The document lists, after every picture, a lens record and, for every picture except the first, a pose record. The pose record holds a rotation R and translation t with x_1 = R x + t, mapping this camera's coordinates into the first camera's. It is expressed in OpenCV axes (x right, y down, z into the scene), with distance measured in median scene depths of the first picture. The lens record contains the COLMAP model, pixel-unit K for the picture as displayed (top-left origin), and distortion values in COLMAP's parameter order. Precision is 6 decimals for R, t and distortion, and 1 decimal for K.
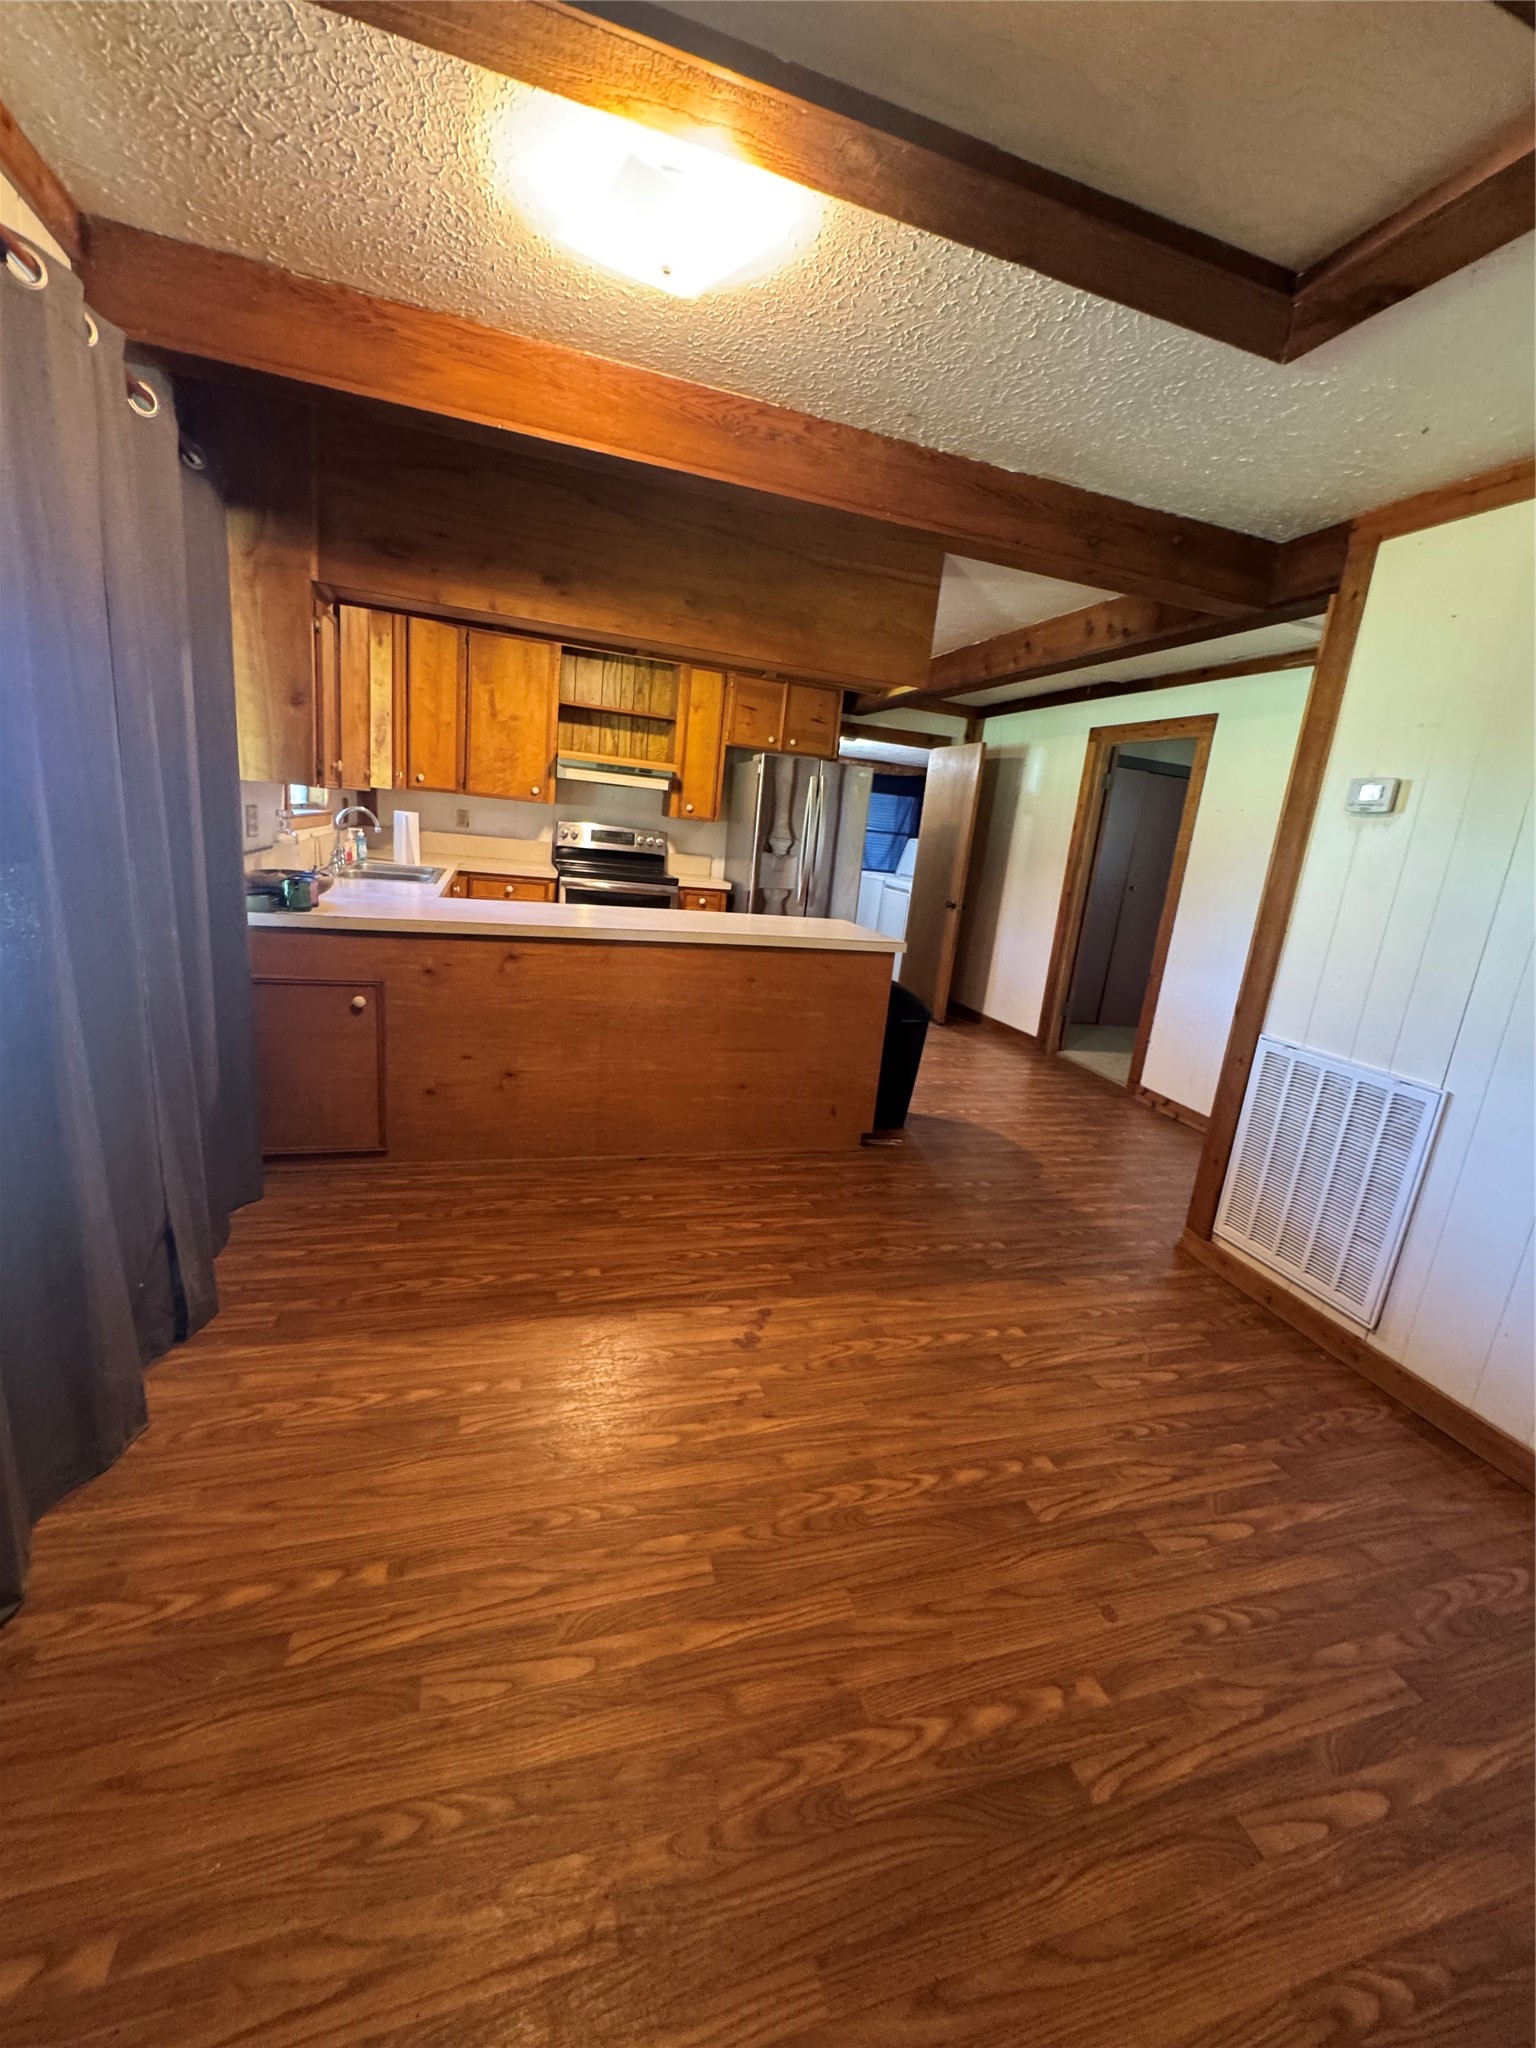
lens RADIAL K [[822.8, 0, 766.9], [0, 822.8, 1020.5], [0, 0, 1]] dist [-0.002216, -0.000080]
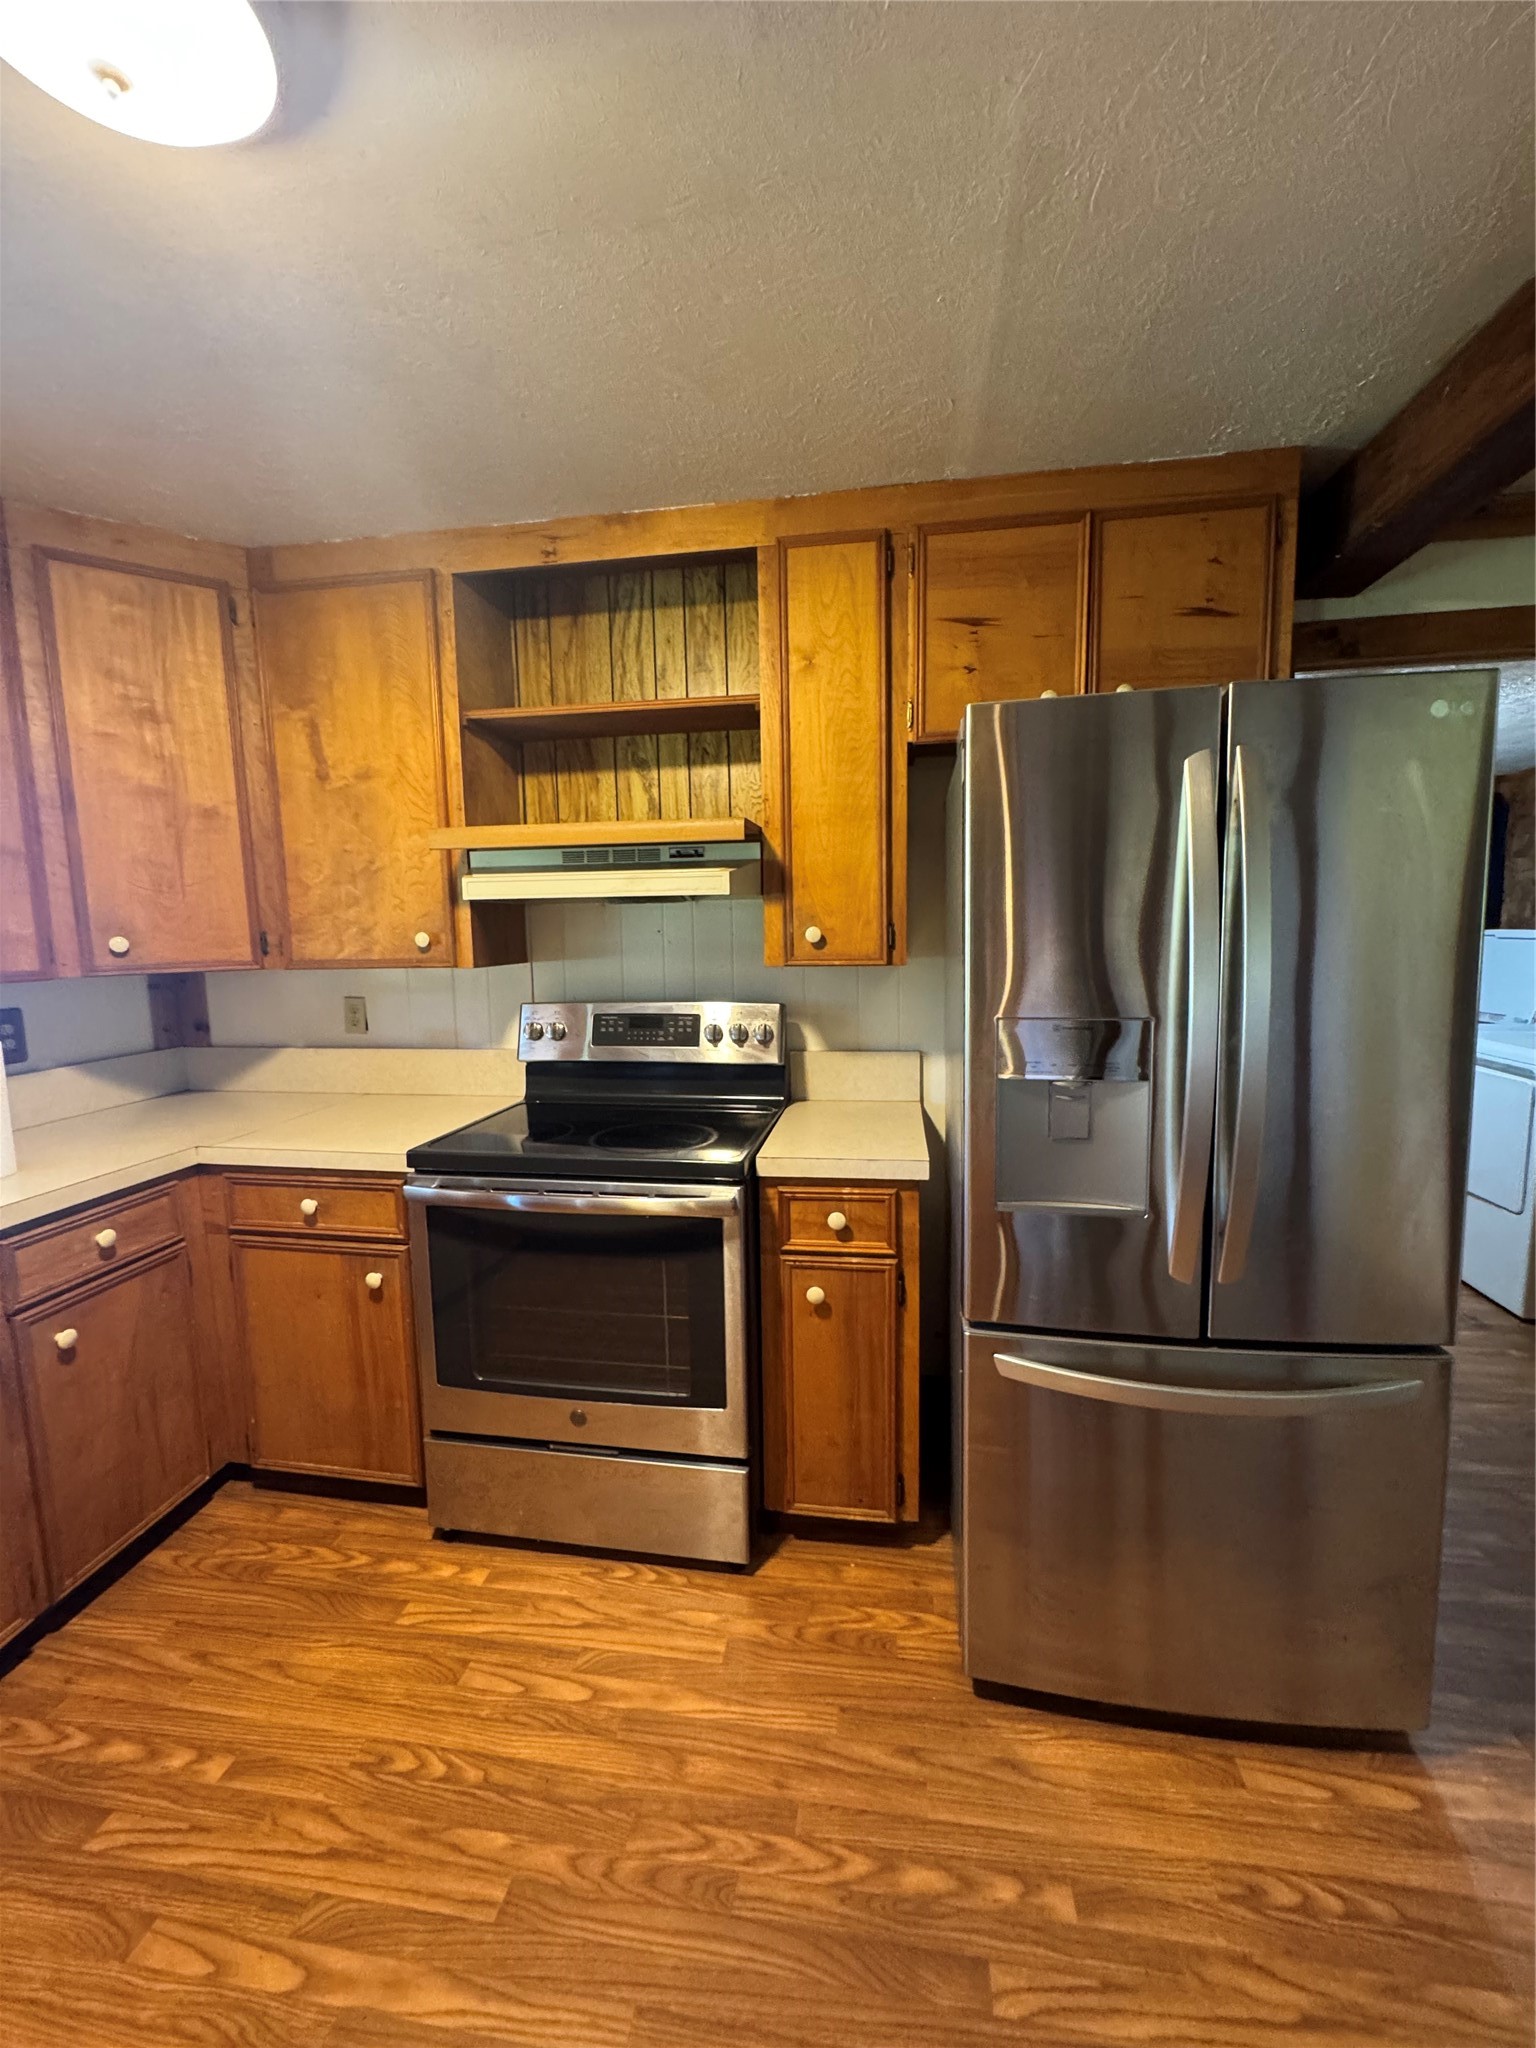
lens RADIAL K [[822.8, 0, 768.4], [0, 822.8, 1020.4], [0, 0, 1]] dist [-0.002216, -0.000080]
pose [[0.887688, -0.068914, -0.455258, 0.046047], [0.000037, 0.988747, -0.149598, -0.170260], [0.460445, 0.132780, 0.877702, 0.689309]]
